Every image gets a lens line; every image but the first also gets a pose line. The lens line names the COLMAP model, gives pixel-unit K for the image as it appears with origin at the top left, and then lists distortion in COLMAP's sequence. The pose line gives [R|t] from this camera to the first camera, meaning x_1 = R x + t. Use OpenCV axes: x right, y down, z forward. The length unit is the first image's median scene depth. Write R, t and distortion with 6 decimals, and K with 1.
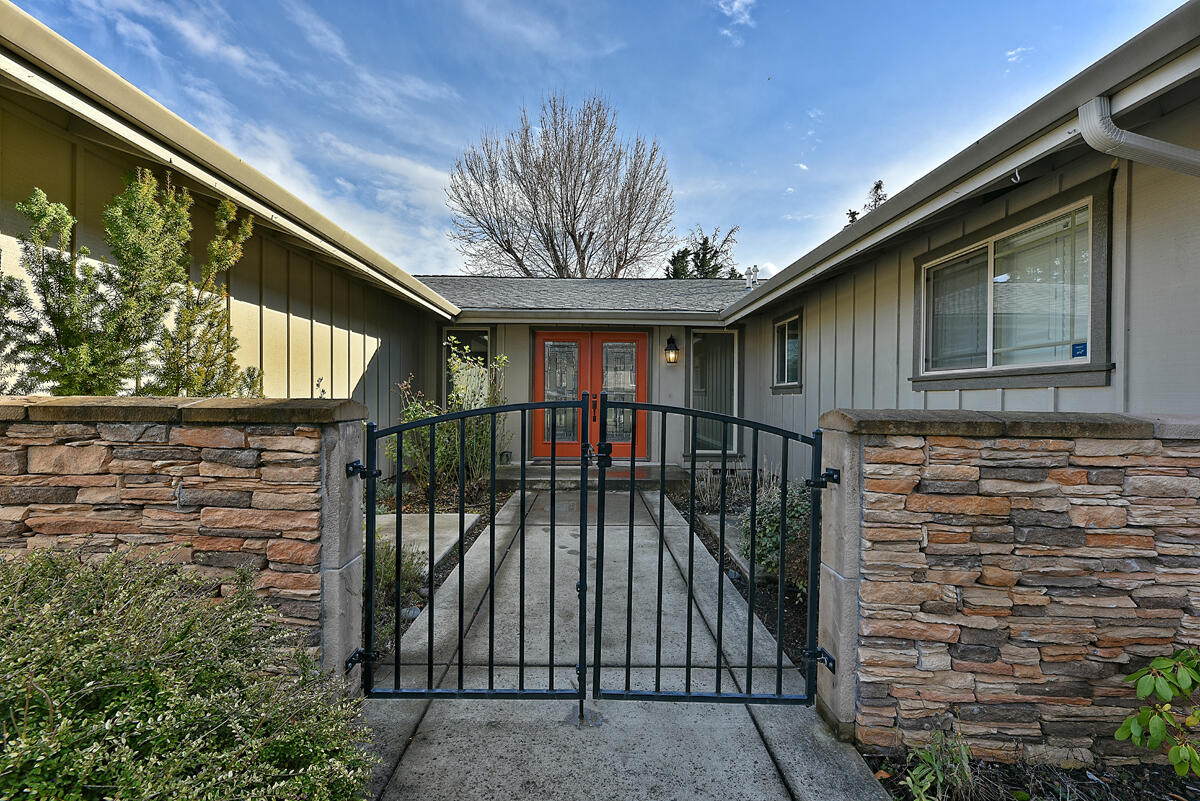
lens RADIAL K [[553.0, 0, 598.1], [0, 553.0, 403.1], [0, 0, 1]] dist [-0.001308, -0.000045]
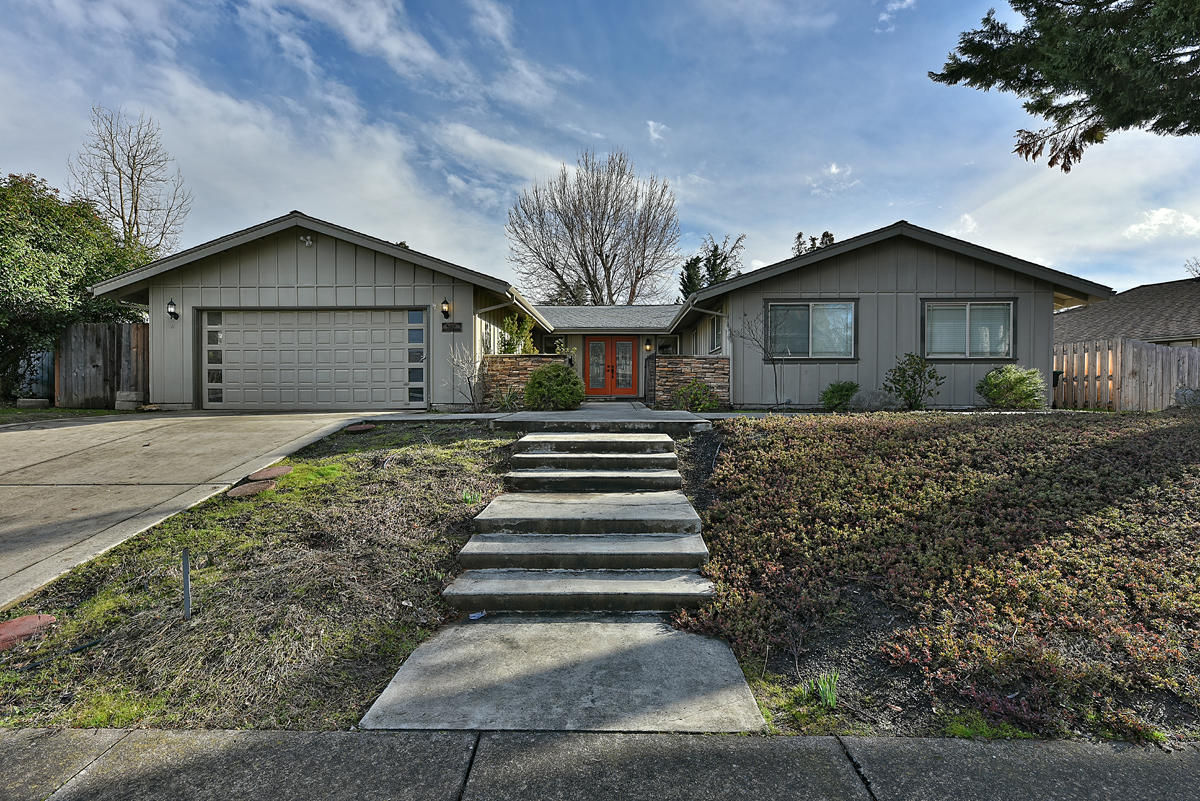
lens RADIAL K [[553.0, 0, 600.7], [0, 553.0, 397.8], [0, 0, 1]] dist [-0.001308, -0.000045]
pose [[0.998949, -0.005807, -0.045468, 0.010220], [0.005856, 0.999982, 0.000937, 0.025818], [0.045462, -0.001202, 0.998965, -0.278338]]
